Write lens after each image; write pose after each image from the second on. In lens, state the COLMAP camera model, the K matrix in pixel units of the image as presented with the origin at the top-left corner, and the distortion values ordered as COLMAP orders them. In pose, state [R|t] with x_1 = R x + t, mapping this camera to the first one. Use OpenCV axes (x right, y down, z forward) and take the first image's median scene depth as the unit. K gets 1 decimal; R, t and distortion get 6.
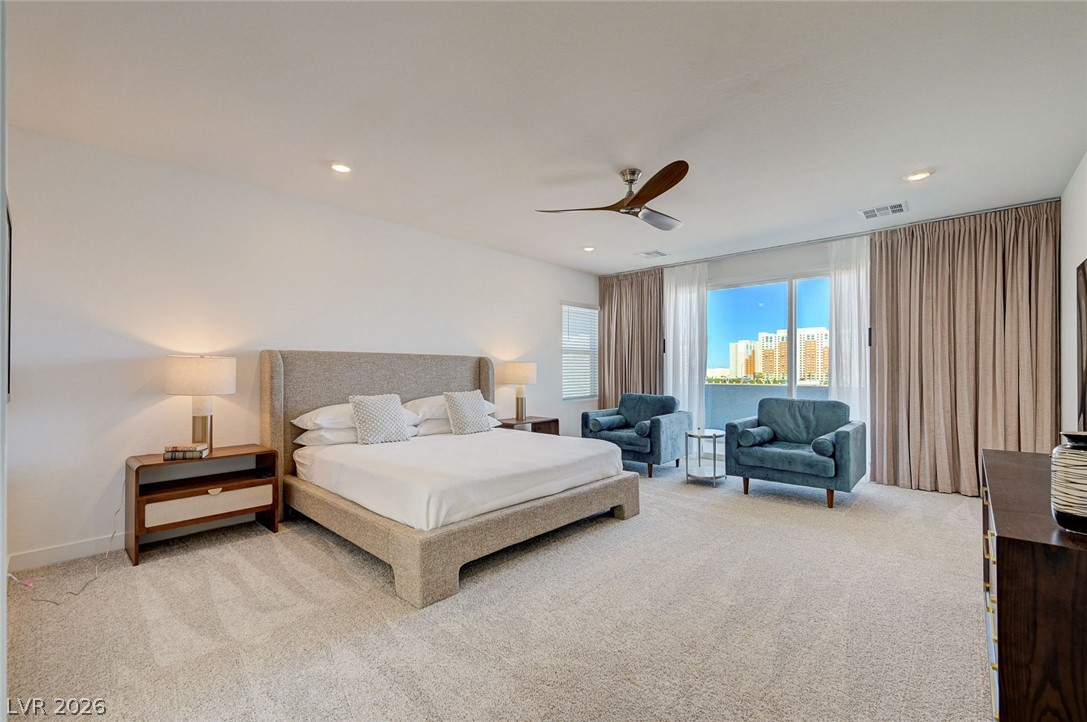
lens RADIAL K [[468.3, 0, 541.9], [0, 468.3, 370.5], [0, 0, 1]] dist [-0.000126, 0.000152]
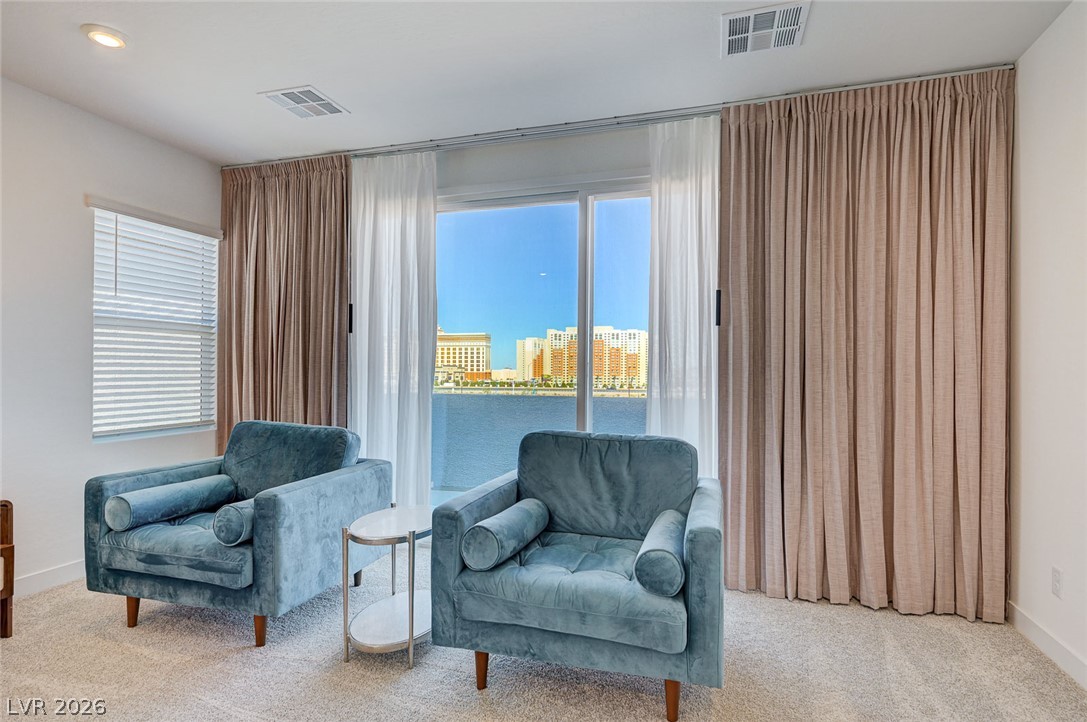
lens RADIAL K [[587.2, 0, 547.9], [0, 587.2, 371.8], [0, 0, 1]] dist [0.002245, 0.000337]
pose [[0.906784, 0.008134, 0.421517, 0.256562], [-0.008540, 0.999963, -0.000923, 0.001749], [-0.421509, -0.002763, 0.906820, 0.493356]]
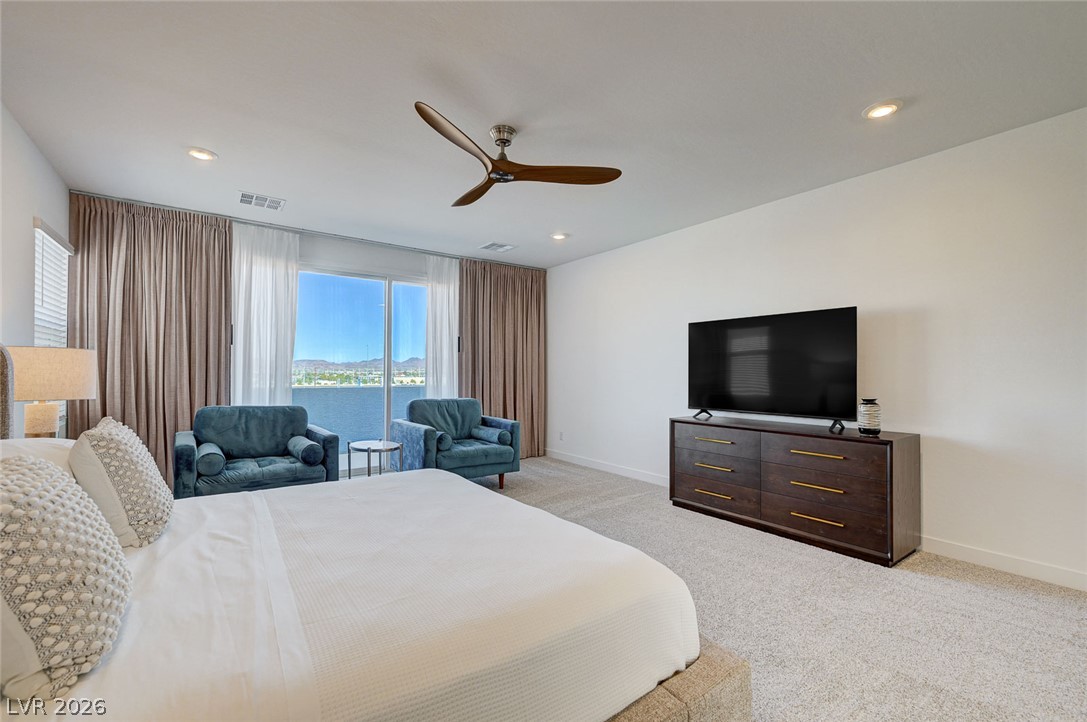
lens RADIAL K [[461.3, 0, 542.6], [0, 461.3, 367.0], [0, 0, 1]] dist [0.000972, 0.000376]
pose [[0.211349, 0.015741, 0.977284, -0.412780], [-0.013280, 0.999824, -0.013232, -0.000164], [-0.977320, -0.010182, 0.211521, 0.542858]]
